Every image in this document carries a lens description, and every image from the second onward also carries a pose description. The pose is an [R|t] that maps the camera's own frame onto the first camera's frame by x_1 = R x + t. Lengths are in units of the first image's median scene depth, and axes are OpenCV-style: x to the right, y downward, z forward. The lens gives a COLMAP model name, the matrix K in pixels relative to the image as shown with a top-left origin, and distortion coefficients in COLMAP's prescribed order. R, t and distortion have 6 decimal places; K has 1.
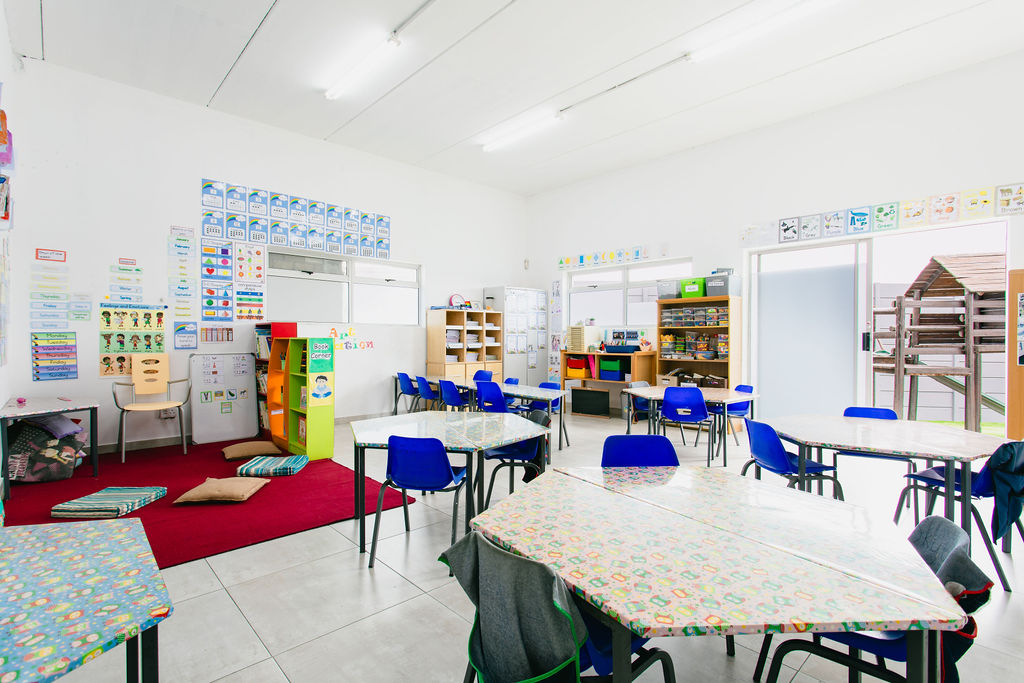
lens RADIAL K [[487.6, 0, 512.0], [0, 487.6, 341.5], [0, 0, 1]] dist [-0.000944, -0.000042]
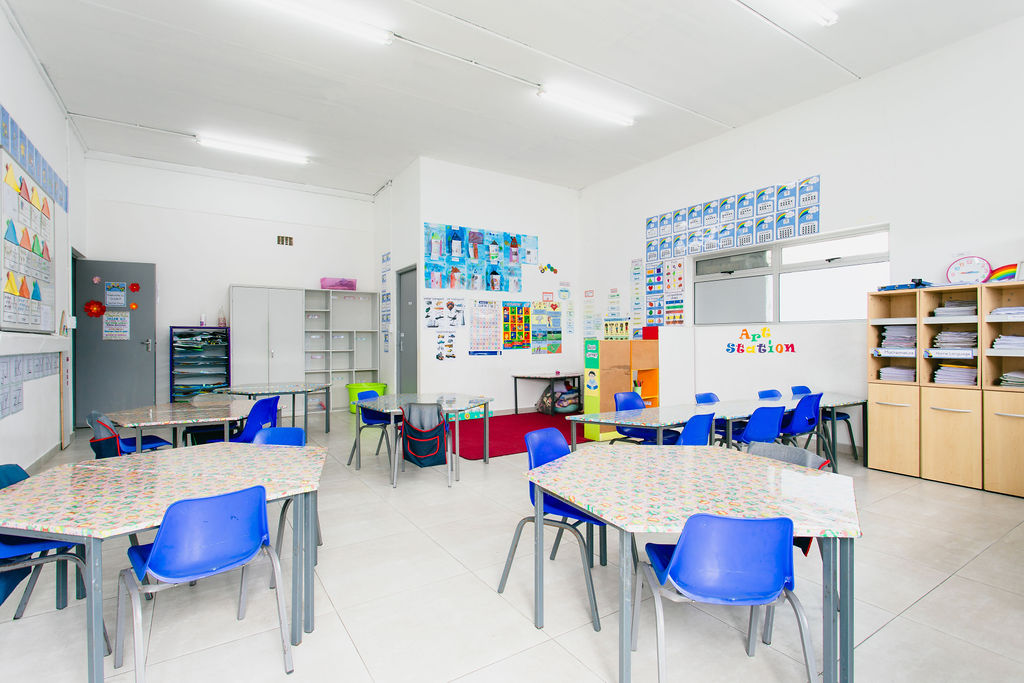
lens RADIAL K [[487.6, 0, 512.0], [0, 487.6, 341.5], [0, 0, 1]] dist [-0.000944, -0.000042]
pose [[-0.179026, 0.002531, -0.983841, 0.689862], [-0.004246, 0.999985, 0.003345, -0.005952], [0.983835, 0.004776, -0.179013, 0.840635]]
